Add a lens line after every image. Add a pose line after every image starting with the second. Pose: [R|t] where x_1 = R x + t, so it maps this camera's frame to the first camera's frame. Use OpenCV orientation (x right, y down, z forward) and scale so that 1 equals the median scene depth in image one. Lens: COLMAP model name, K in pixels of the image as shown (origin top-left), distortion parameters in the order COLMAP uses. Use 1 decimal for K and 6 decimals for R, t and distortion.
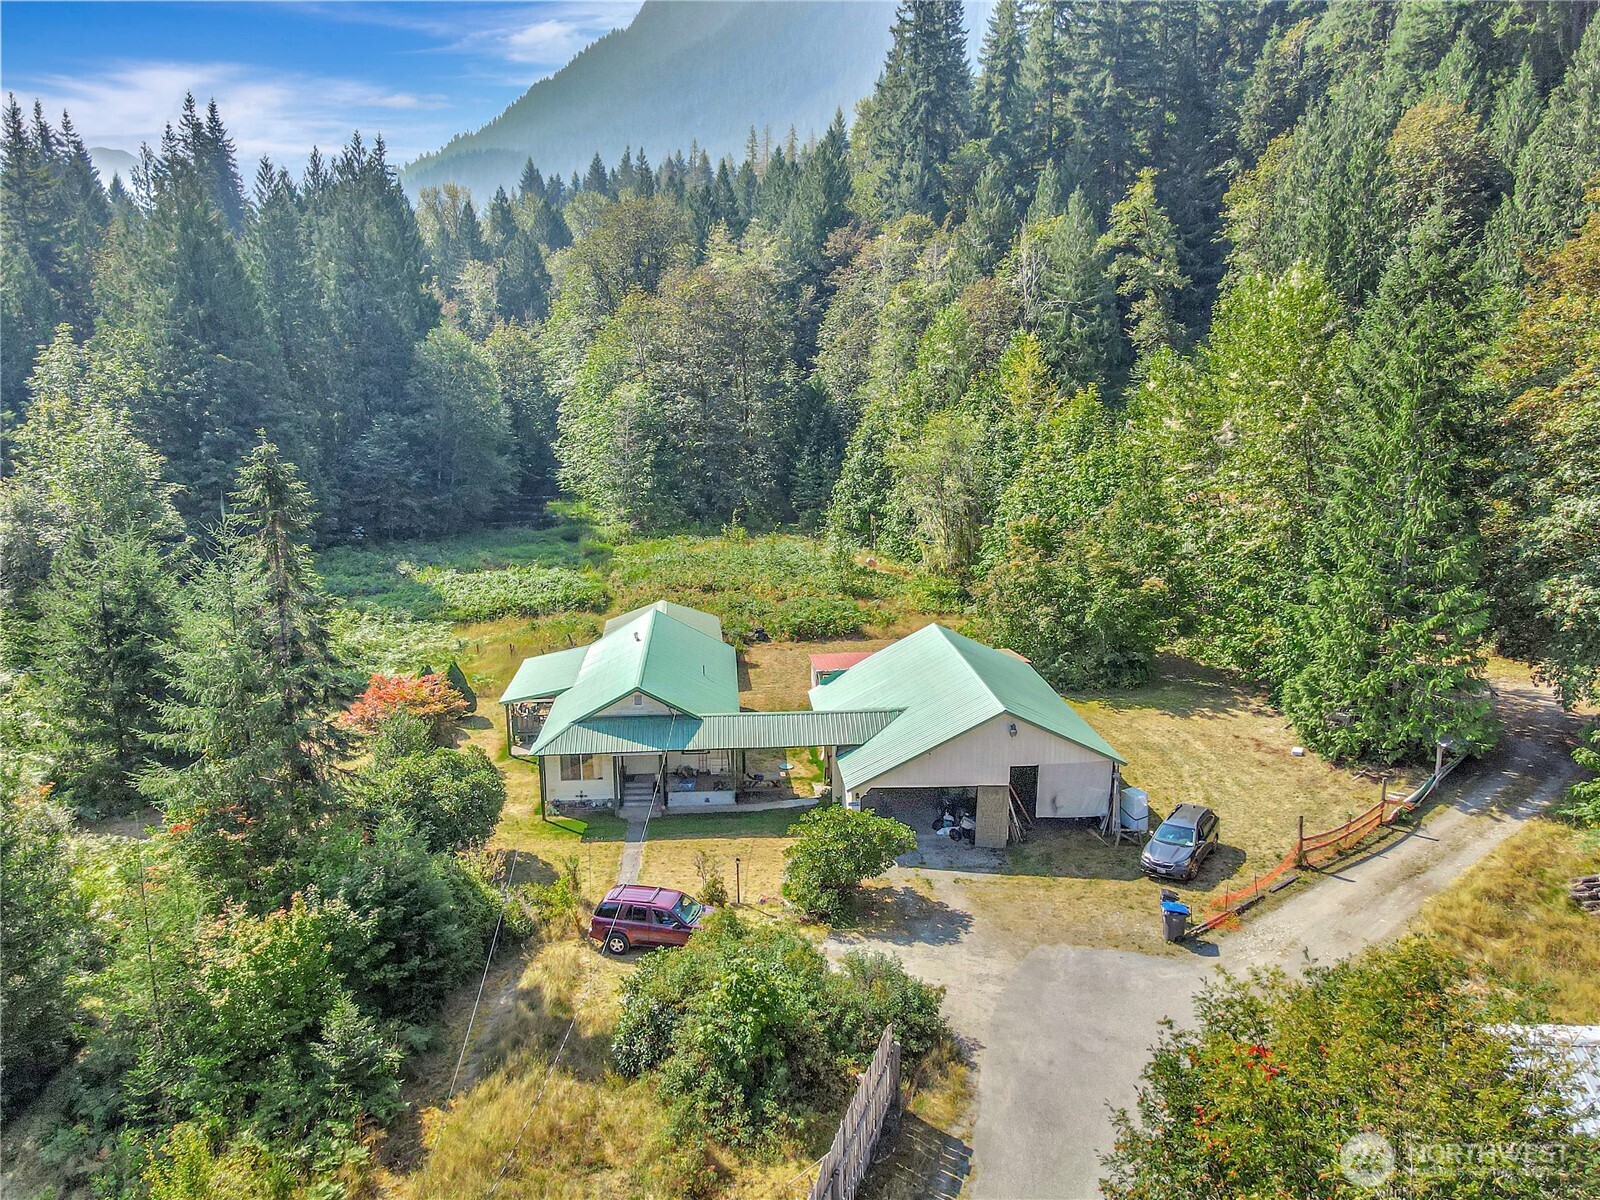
lens RADIAL K [[1114.0, 0, 793.1], [0, 1114.0, 597.9], [0, 0, 1]] dist [0.023542, 0.002365]
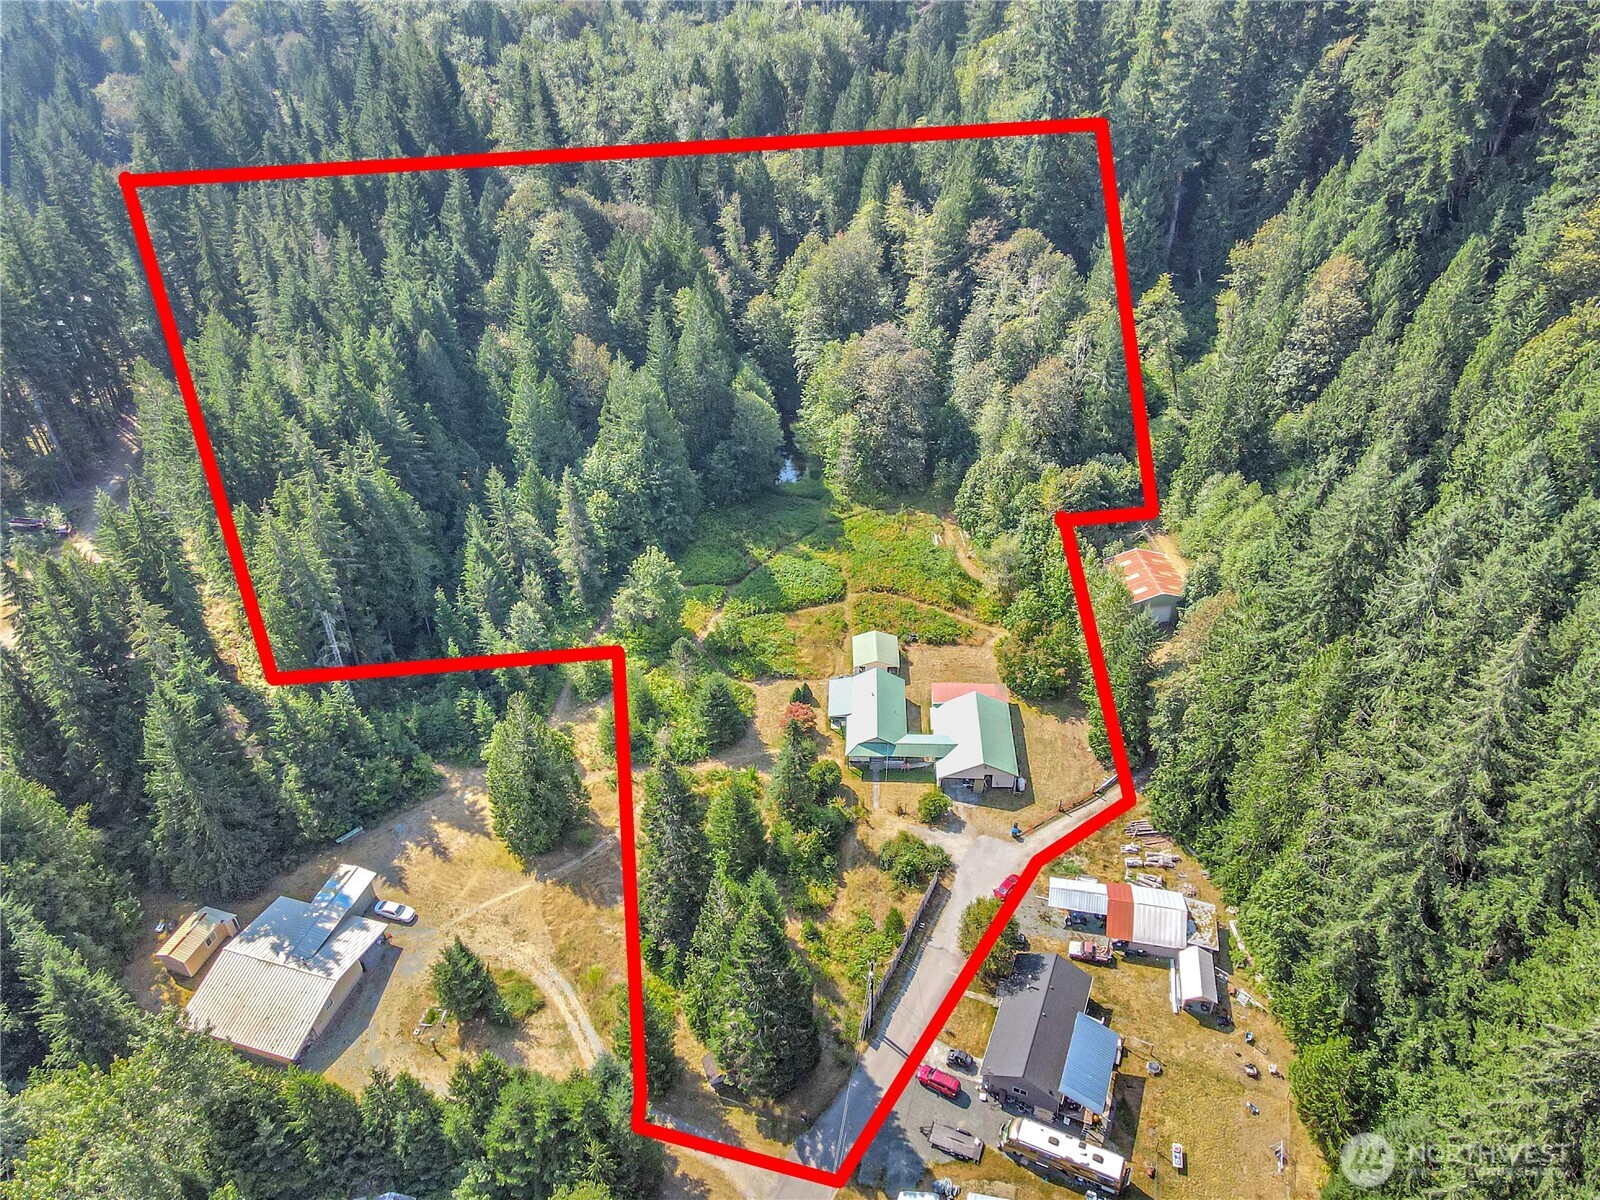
lens RADIAL K [[1114.0, 0, 801.4], [0, 1114.0, 602.4], [0, 0, 1]] dist [0.023542, 0.002365]
pose [[0.993215, 0.058962, -0.100239, -0.057979], [-0.006963, 0.890548, 0.454836, -1.935182], [0.116086, -0.451052, 0.884916, -1.933385]]
